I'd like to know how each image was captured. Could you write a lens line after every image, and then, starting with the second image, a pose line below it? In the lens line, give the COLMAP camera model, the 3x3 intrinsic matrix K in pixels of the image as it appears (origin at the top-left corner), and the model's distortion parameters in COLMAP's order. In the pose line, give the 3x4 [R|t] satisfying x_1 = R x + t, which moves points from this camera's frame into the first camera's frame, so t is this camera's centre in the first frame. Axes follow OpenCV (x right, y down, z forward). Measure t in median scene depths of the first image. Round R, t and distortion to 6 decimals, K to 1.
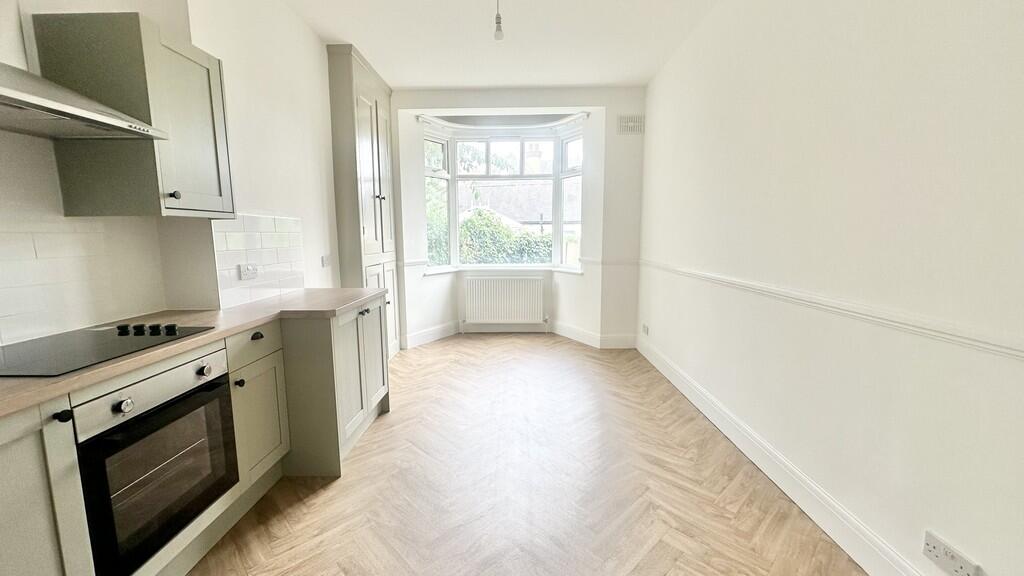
lens RADIAL K [[410.4, 0, 510.5], [0, 410.4, 288.6], [0, 0, 1]] dist [-0.000297, -0.000039]
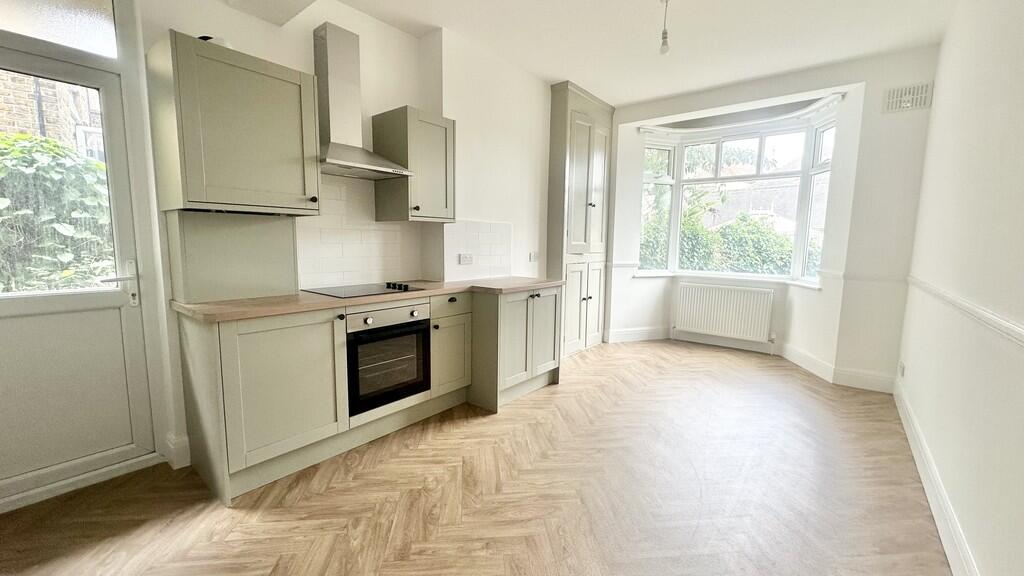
lens RADIAL K [[410.4, 0, 510.5], [0, 410.4, 288.6], [0, 0, 1]] dist [-0.000297, -0.000039]
pose [[0.789557, 0.090404, -0.606981, 0.217806], [-0.100726, 0.994767, 0.017137, 0.012814], [0.605354, 0.047608, 0.794531, -0.034562]]
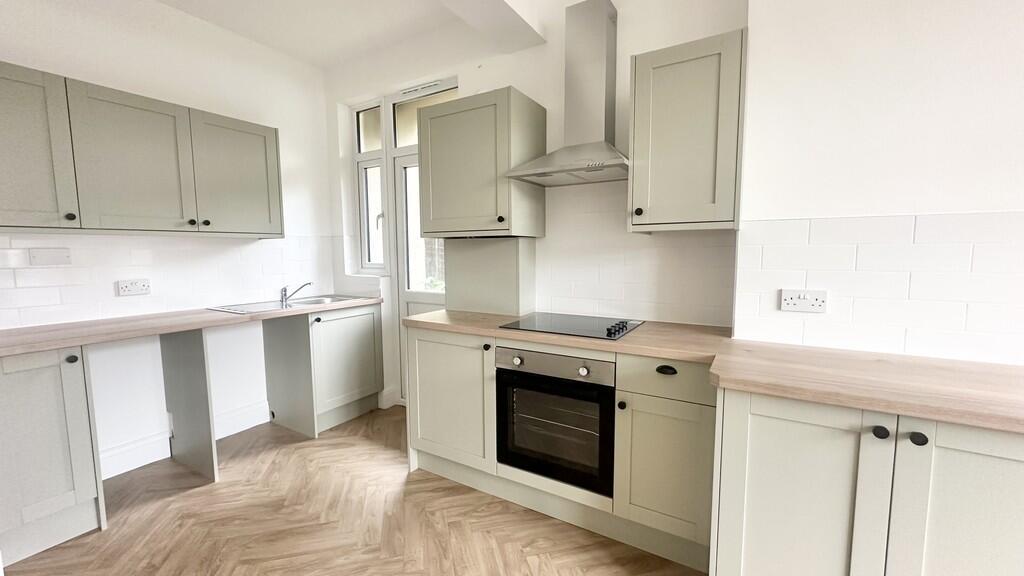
lens RADIAL K [[410.4, 0, 510.5], [0, 410.4, 288.6], [0, 0, 1]] dist [-0.000297, -0.000039]
pose [[-0.504848, 0.091861, -0.858307, 0.114069], [-0.103458, 0.980715, 0.165814, -0.071549], [0.856986, 0.172510, -0.485608, 0.517737]]
